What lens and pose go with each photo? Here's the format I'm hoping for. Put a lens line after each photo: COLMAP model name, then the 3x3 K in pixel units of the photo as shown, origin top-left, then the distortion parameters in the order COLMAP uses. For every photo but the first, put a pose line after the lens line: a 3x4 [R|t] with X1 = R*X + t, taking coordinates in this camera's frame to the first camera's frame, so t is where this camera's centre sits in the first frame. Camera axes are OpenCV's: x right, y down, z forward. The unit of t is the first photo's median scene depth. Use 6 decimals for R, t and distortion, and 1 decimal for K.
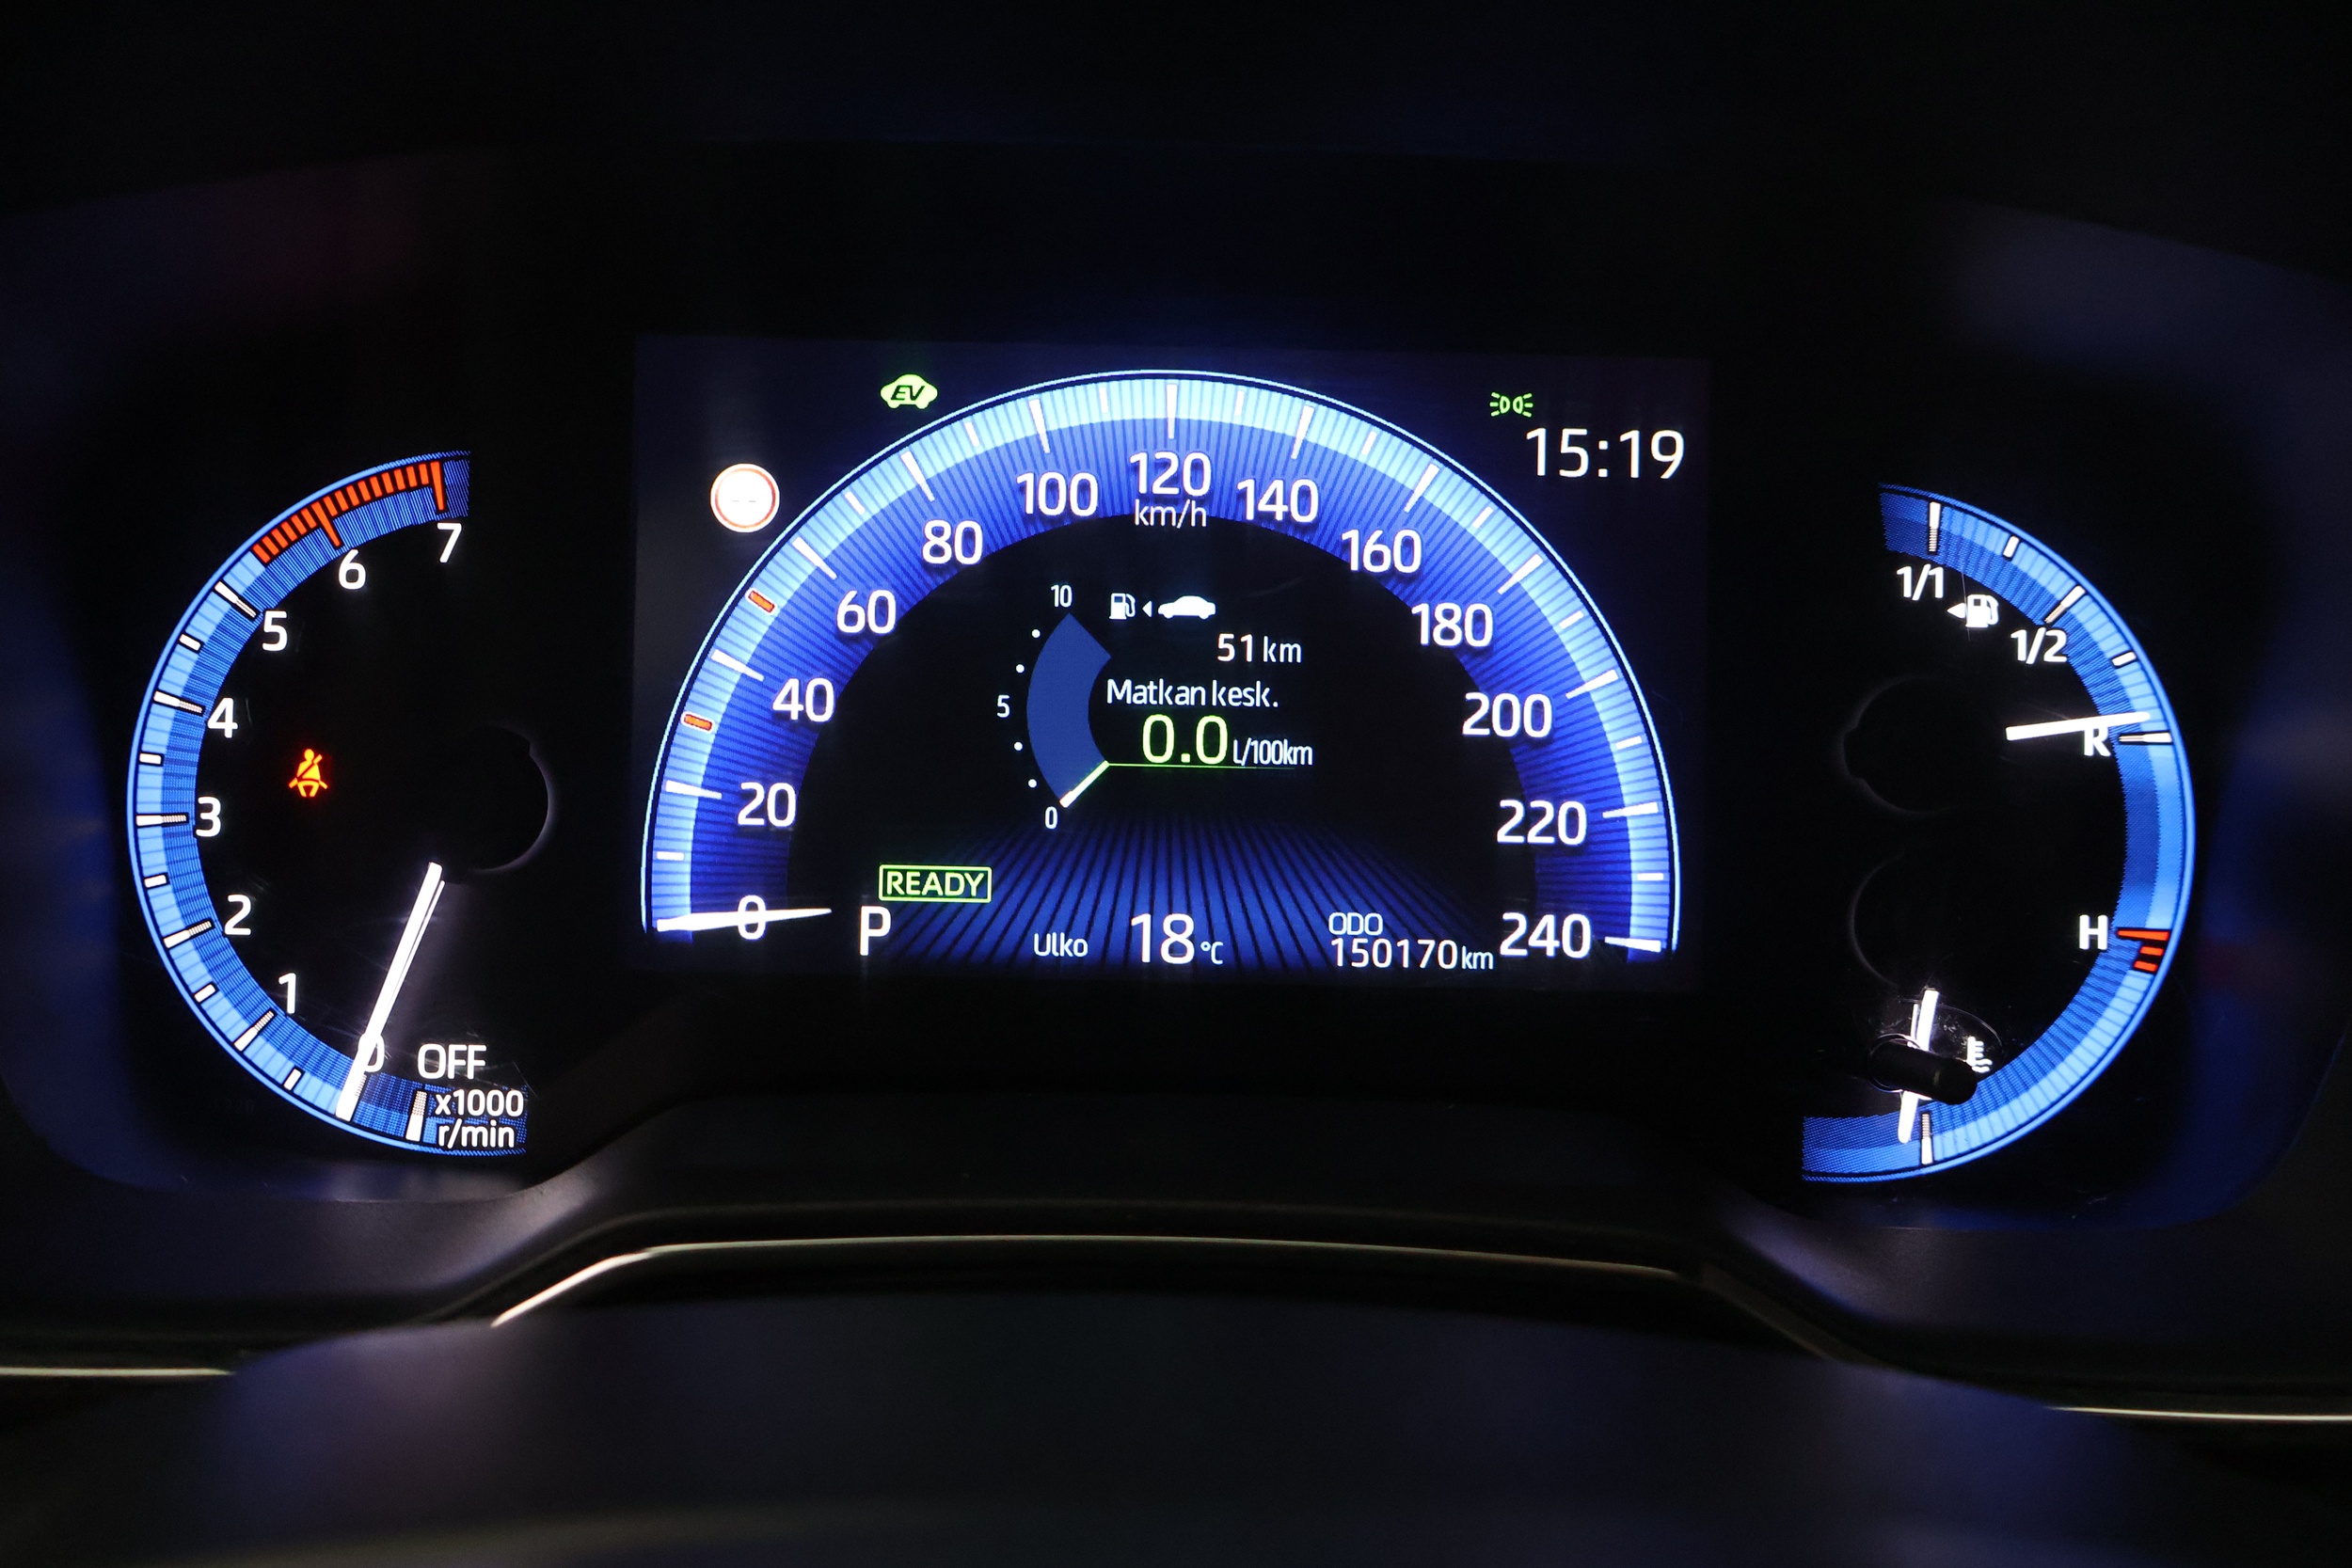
lens RADIAL K [[1951.7, 0, 1177.7], [0, 1951.7, 774.1], [0, 0, 1]] dist [0.011058, -0.011347]
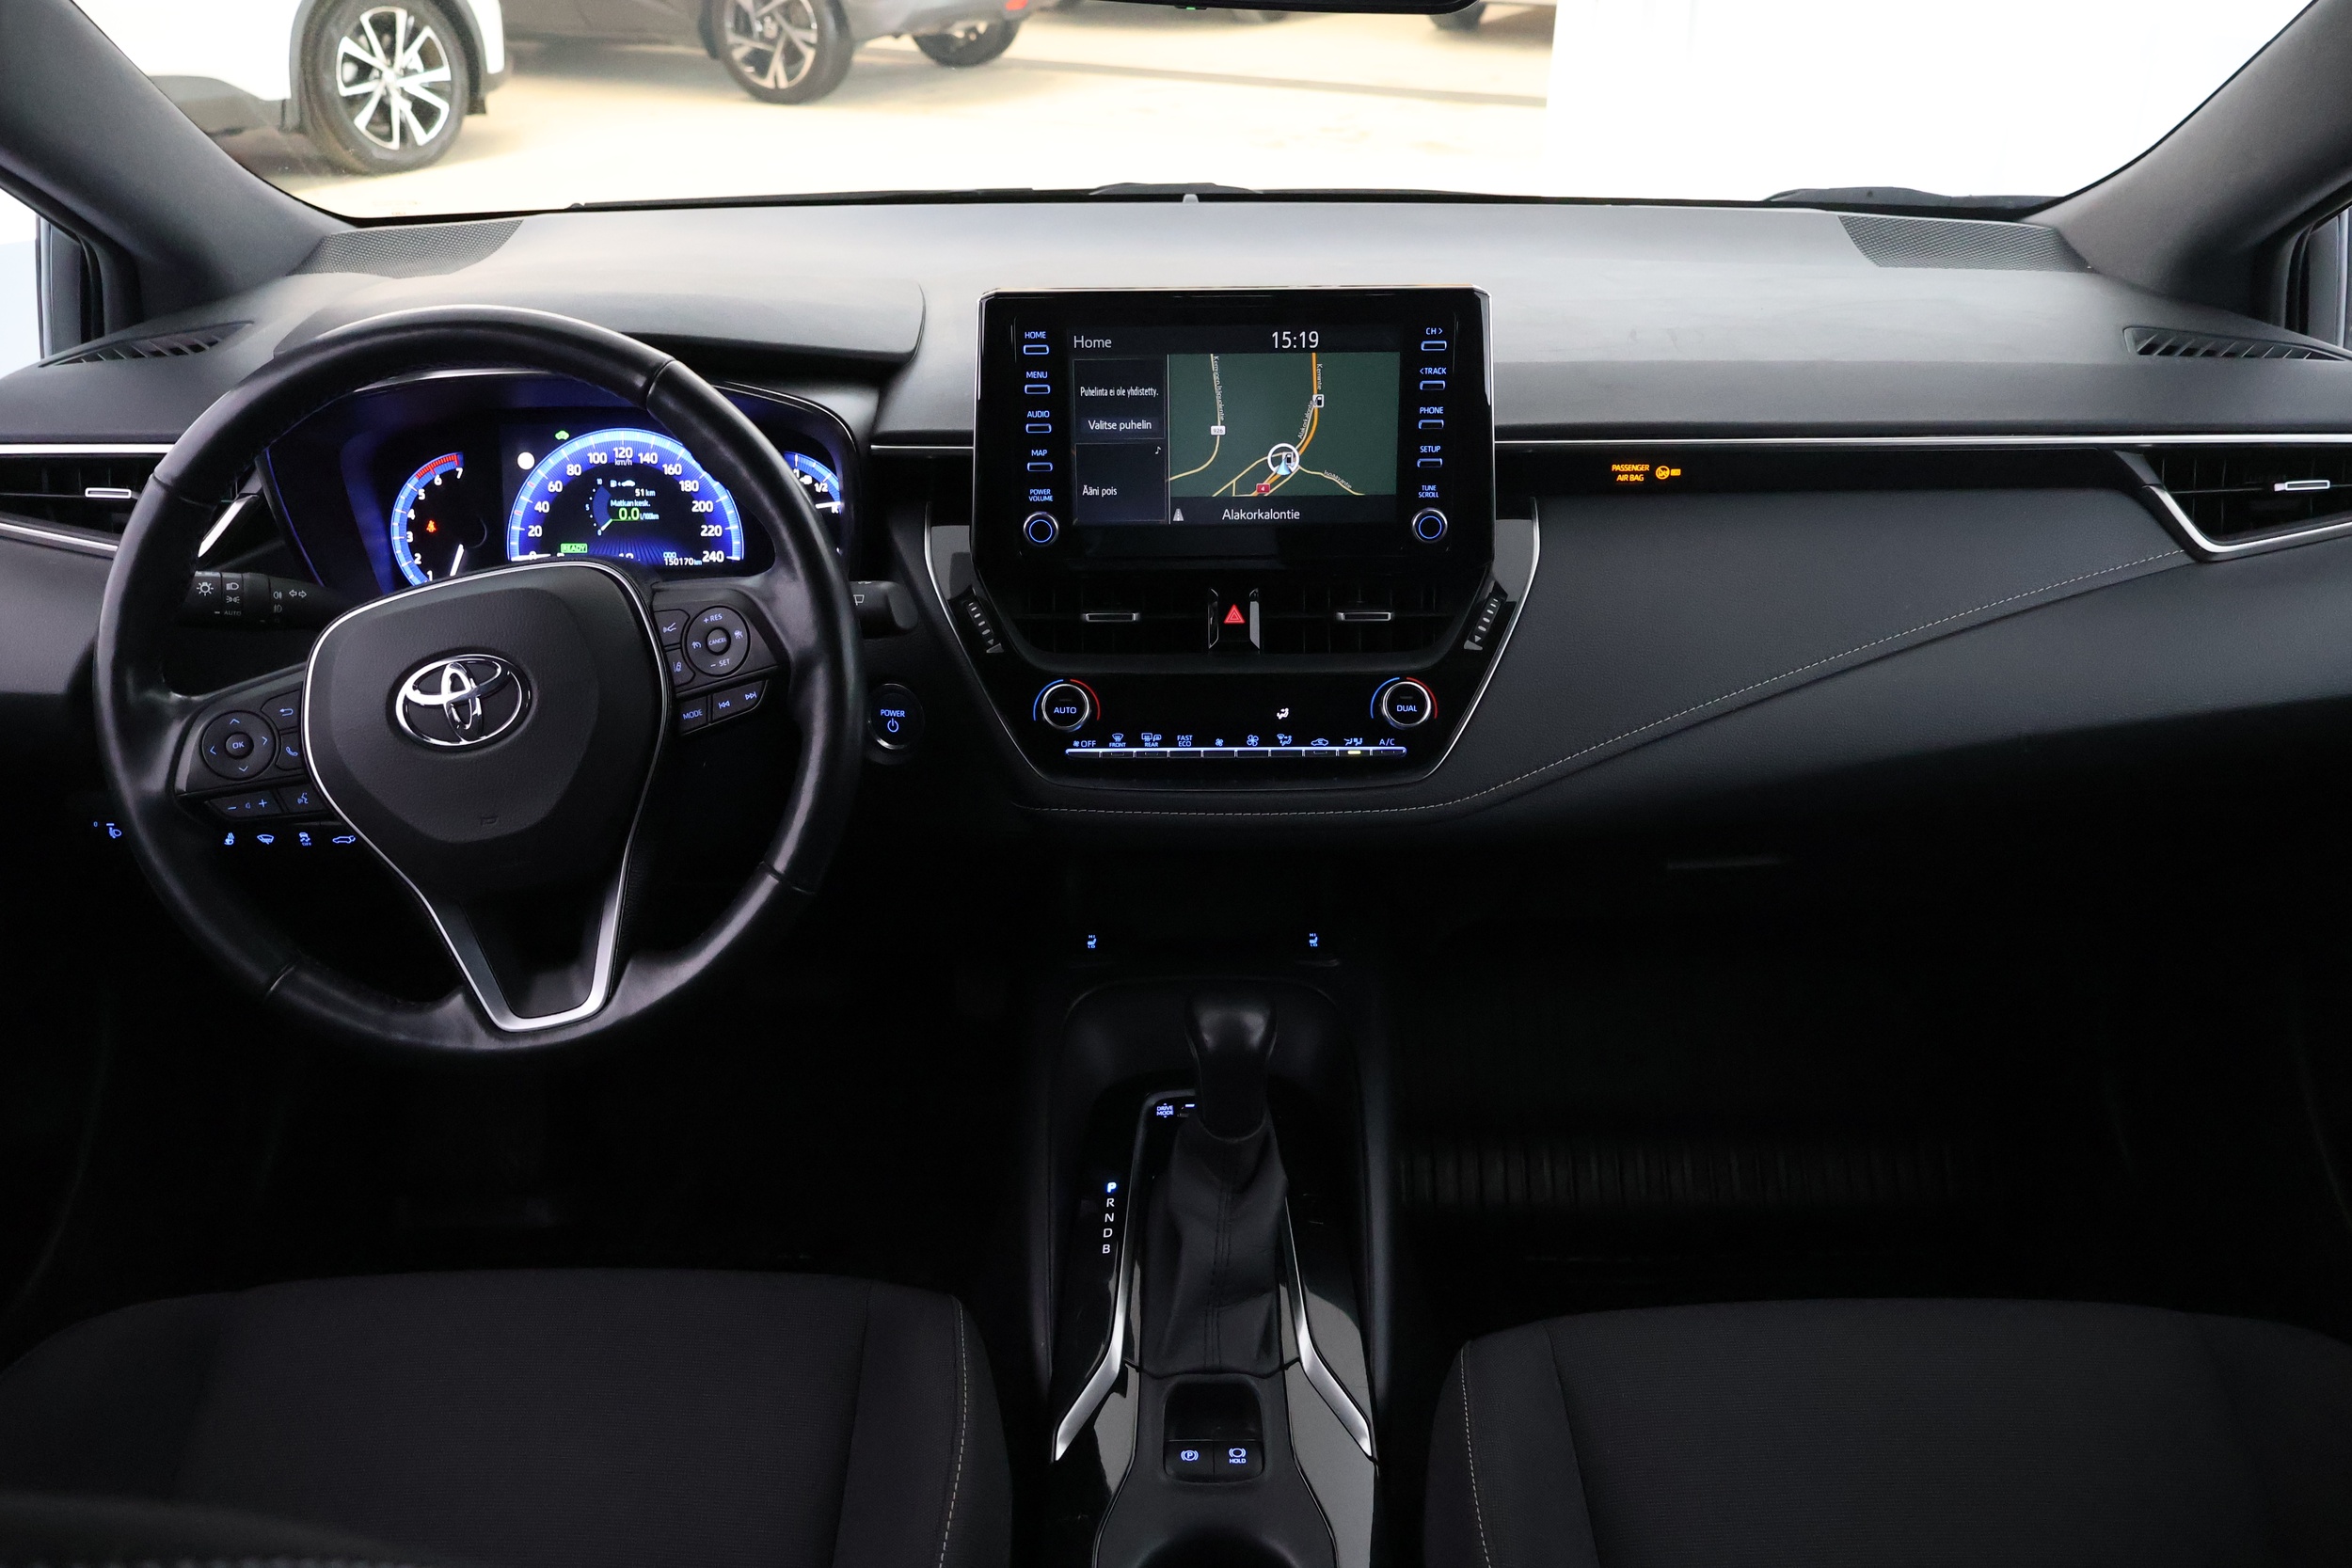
lens RADIAL K [[1951.7, 0, 1163.7], [0, 1951.7, 768.0], [0, 0, 1]] dist [0.011058, -0.011347]
pose [[0.999655, -0.025410, -0.006620, 1.223091], [0.025947, 0.994584, 0.100647, 0.140174], [0.004027, -0.100784, 0.994900, -3.433306]]
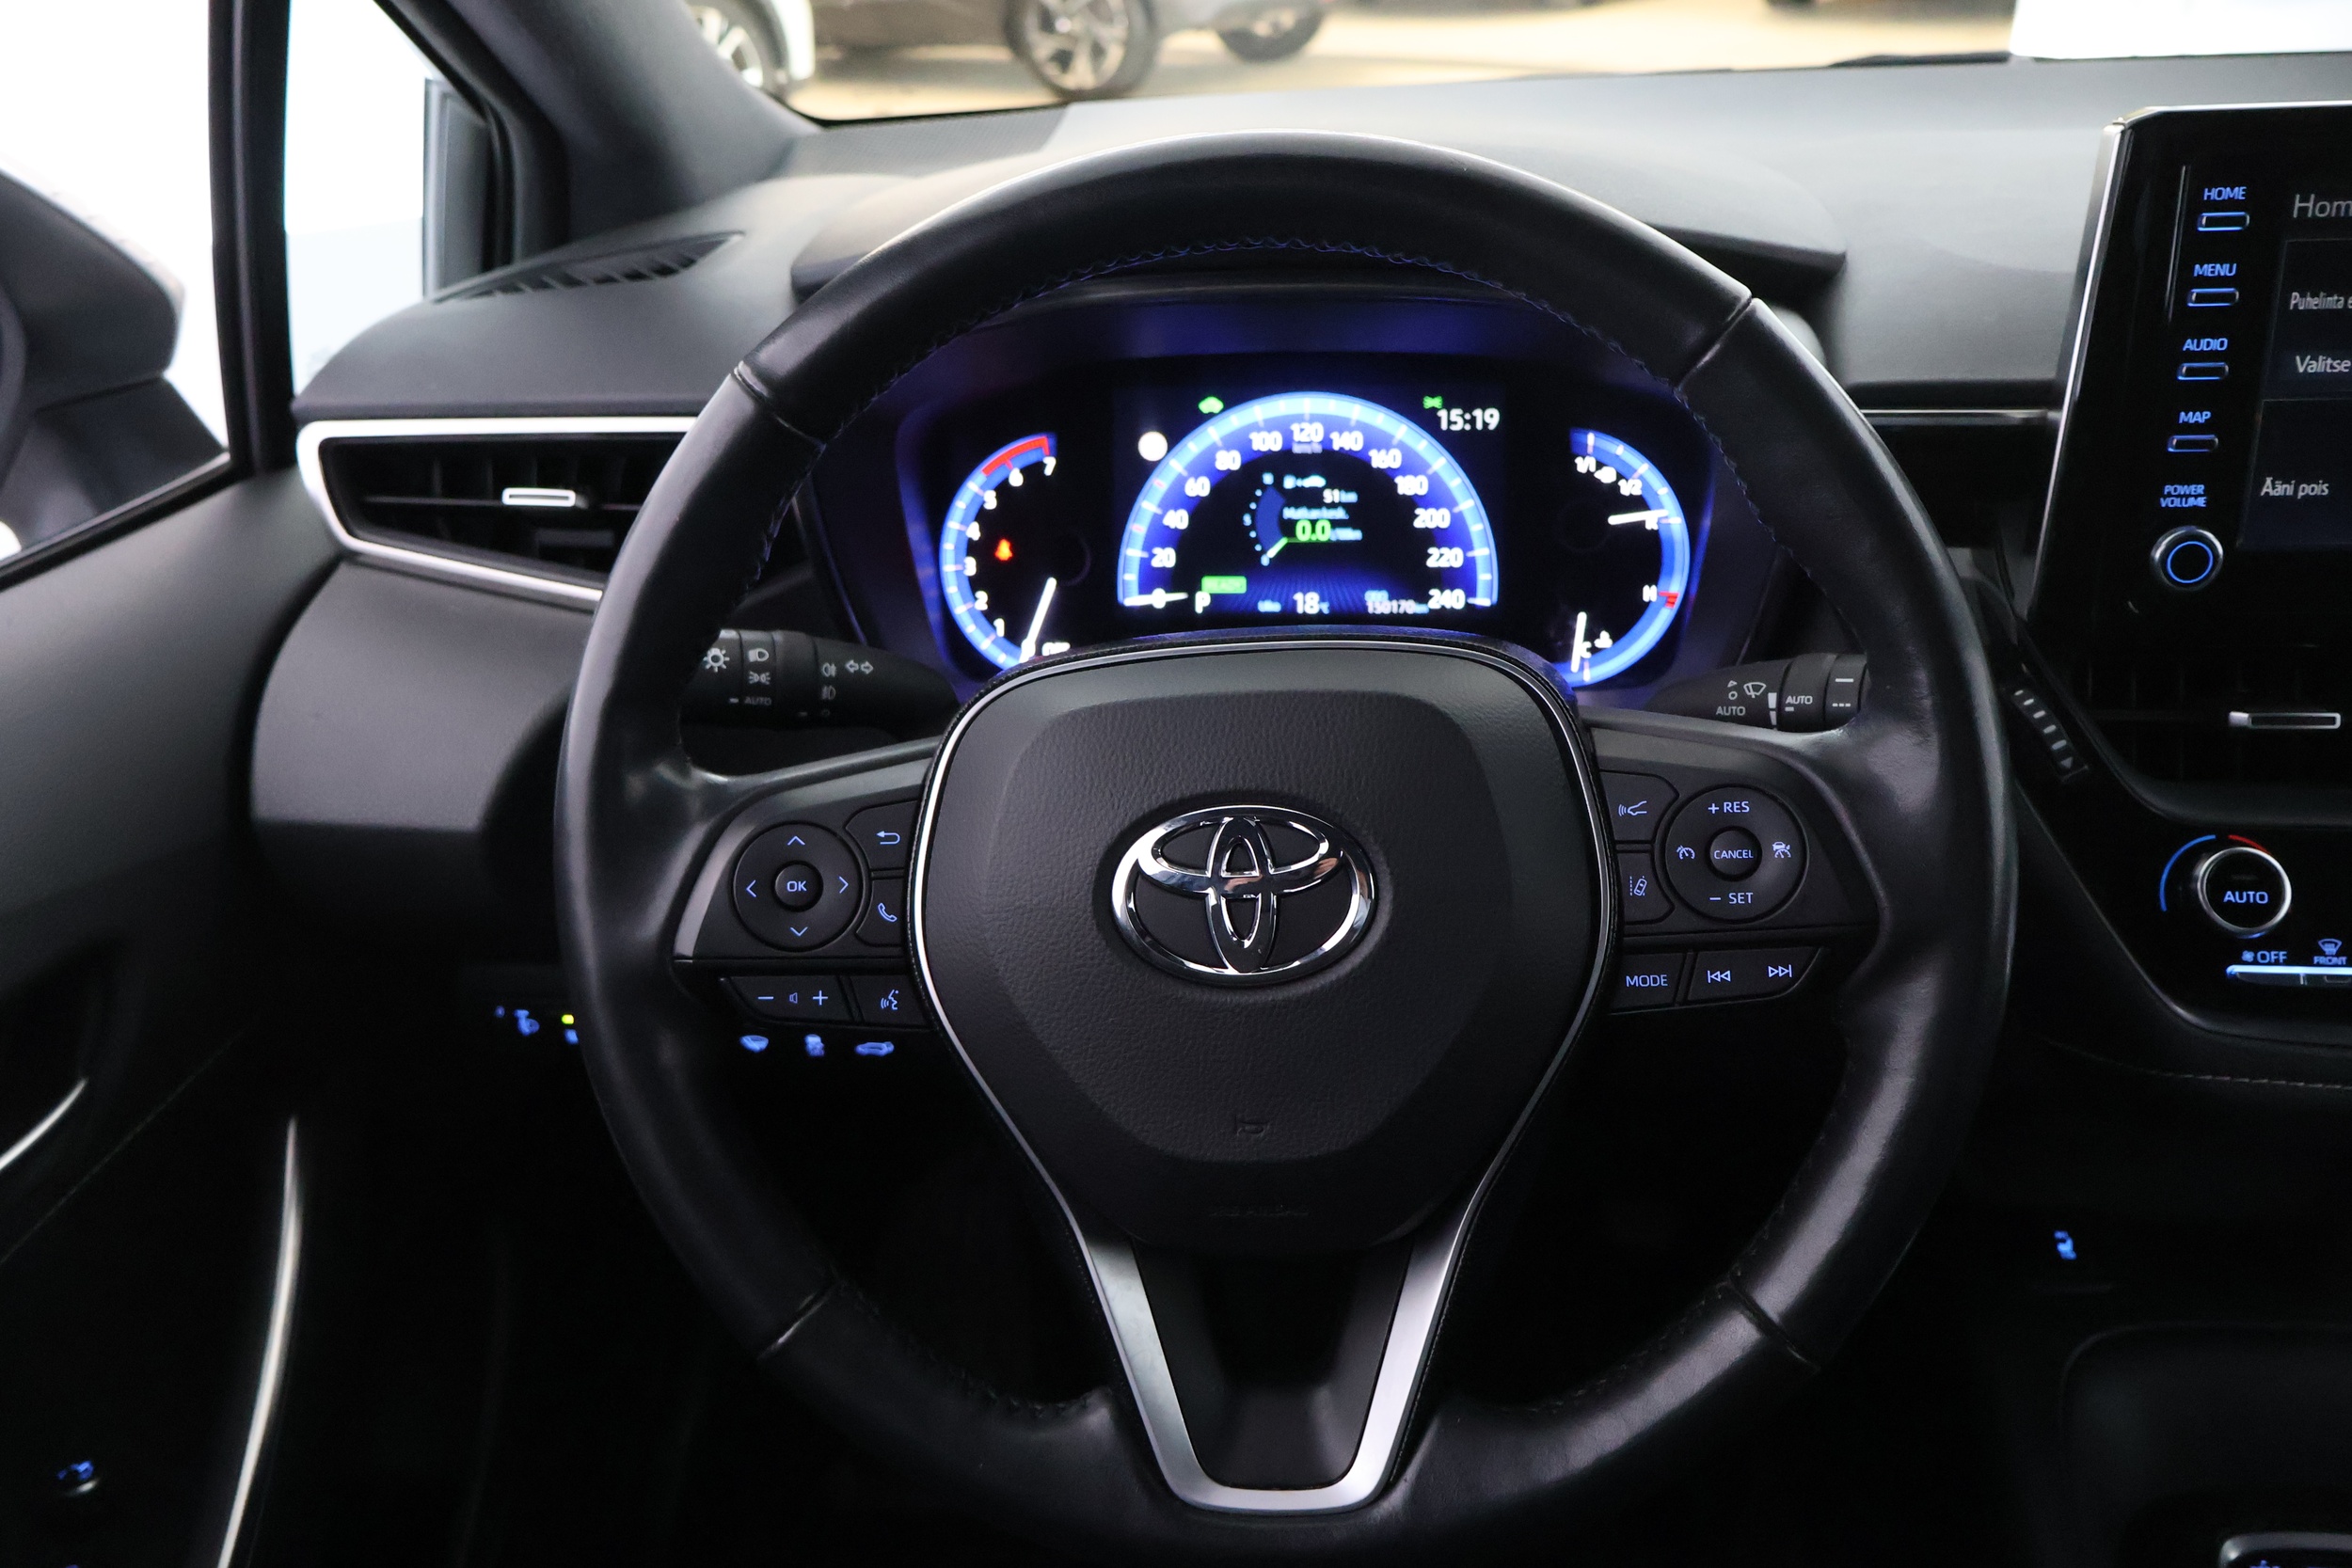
lens RADIAL K [[1951.7, 0, 1164.5], [0, 1951.7, 782.1], [0, 0, 1]] dist [0.011058, -0.011347]
pose [[0.991576, -0.008581, -0.129239, 0.148095], [0.021236, 0.995071, 0.096860, 0.064241], [0.127771, -0.098789, 0.986871, -1.773534]]
